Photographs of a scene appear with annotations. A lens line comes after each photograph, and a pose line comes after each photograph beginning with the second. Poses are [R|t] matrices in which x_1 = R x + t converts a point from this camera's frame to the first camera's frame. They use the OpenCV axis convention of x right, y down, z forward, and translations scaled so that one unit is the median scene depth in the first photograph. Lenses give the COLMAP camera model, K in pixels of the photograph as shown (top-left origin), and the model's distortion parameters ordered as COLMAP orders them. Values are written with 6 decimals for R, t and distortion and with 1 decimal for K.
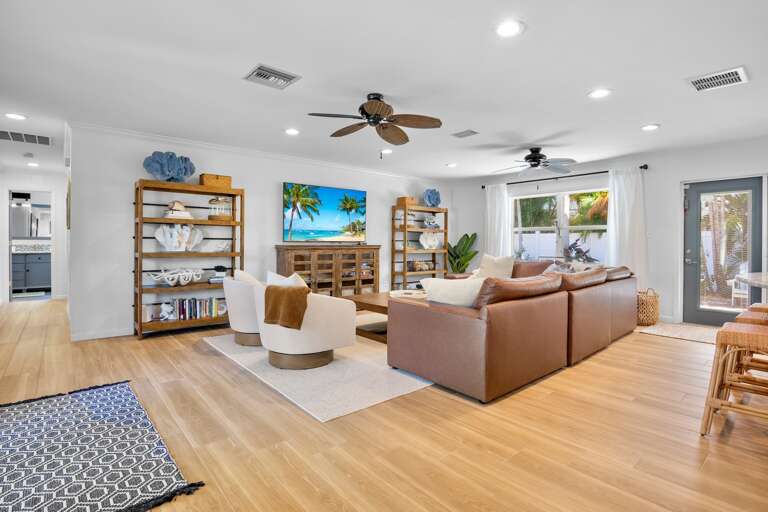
lens RADIAL K [[383.4, 0, 384.2], [0, 383.4, 250.8], [0, 0, 1]] dist [-0.023014, 0.000281]
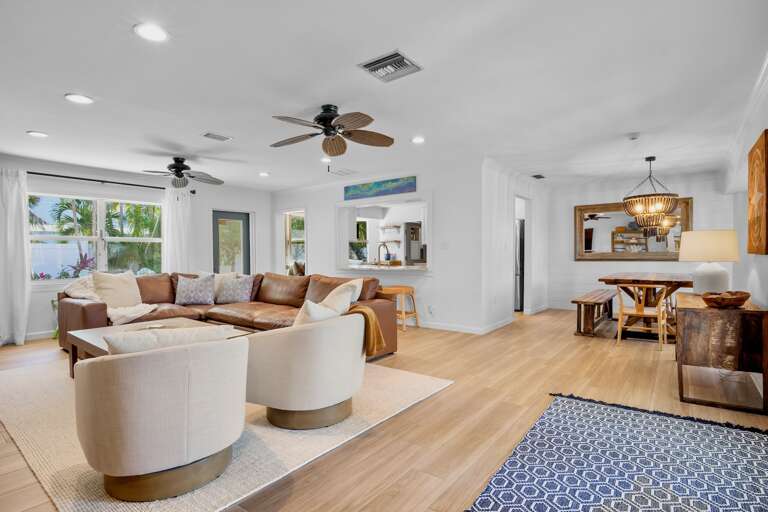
lens RADIAL K [[383.4, 0, 384.2], [0, 383.4, 250.8], [0, 0, 1]] dist [-0.023014, 0.000281]
pose [[-0.199328, 0.004817, 0.979921, -1.252571], [0.023864, 0.999715, -0.000061, -0.034581], [-0.979642, 0.023372, -0.199386, 1.276035]]
